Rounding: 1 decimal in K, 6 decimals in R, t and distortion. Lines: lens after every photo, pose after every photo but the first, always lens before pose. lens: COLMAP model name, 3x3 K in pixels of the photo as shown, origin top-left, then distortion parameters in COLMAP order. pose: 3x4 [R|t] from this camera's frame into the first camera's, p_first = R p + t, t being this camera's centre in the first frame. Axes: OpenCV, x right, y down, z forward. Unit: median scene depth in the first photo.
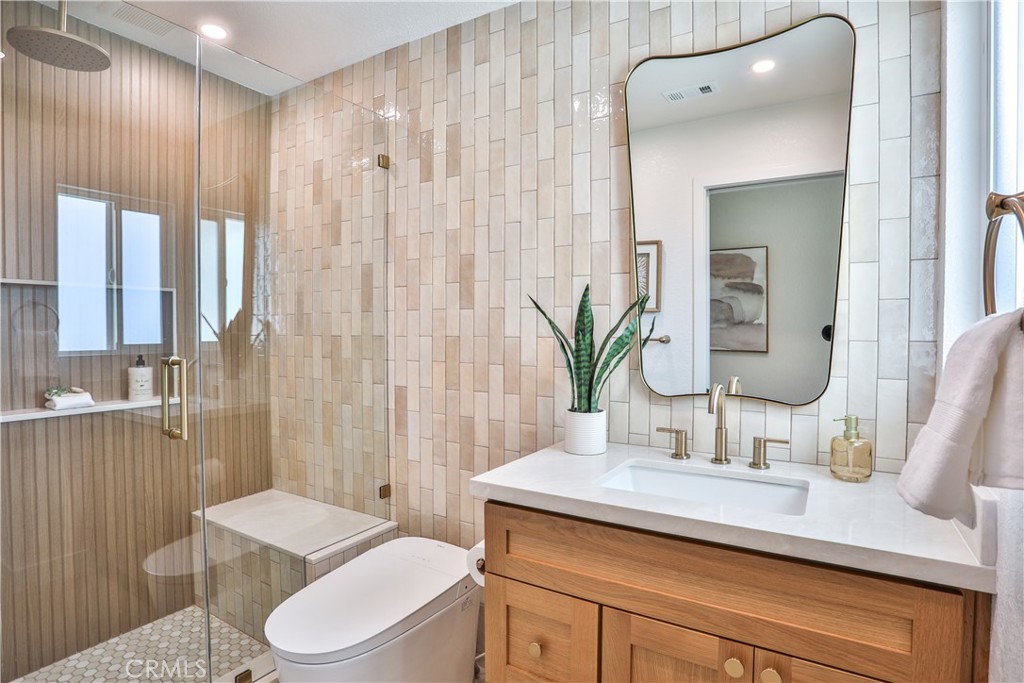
lens RADIAL K [[520.8, 0, 508.5], [0, 520.8, 341.3], [0, 0, 1]] dist [-0.083781, 0.032739]
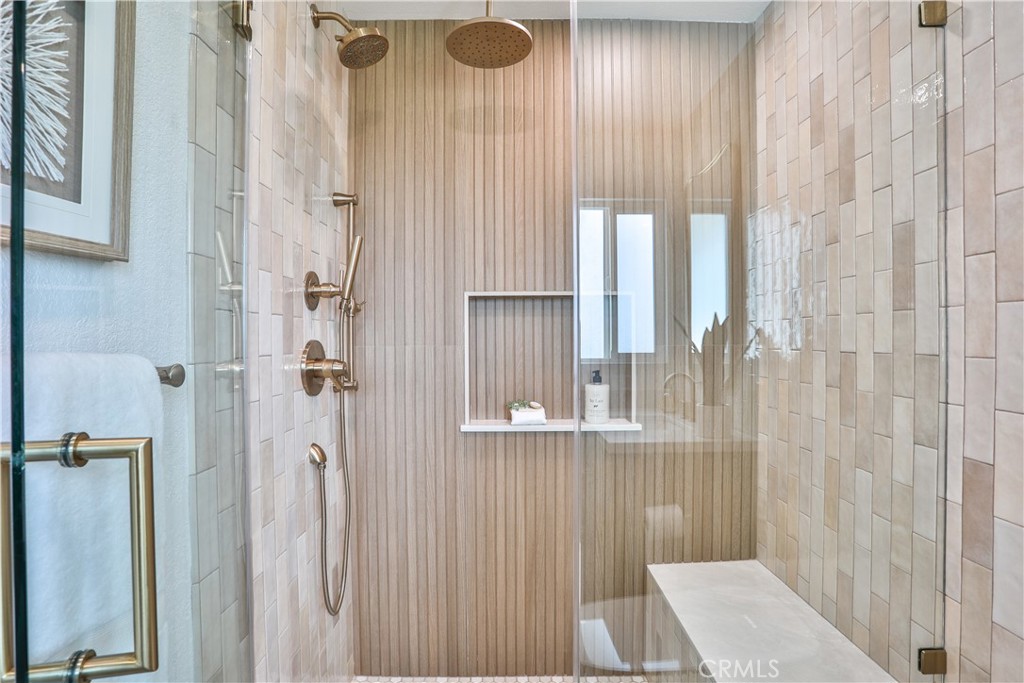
lens RADIAL K [[520.8, 0, 508.5], [0, 520.8, 341.3], [0, 0, 1]] dist [-0.083781, 0.032739]
pose [[0.528217, 0.003486, -0.849102, -0.046482], [-0.014087, 0.999890, -0.004658, -0.015767], [0.848992, 0.014421, 0.528208, 0.371430]]
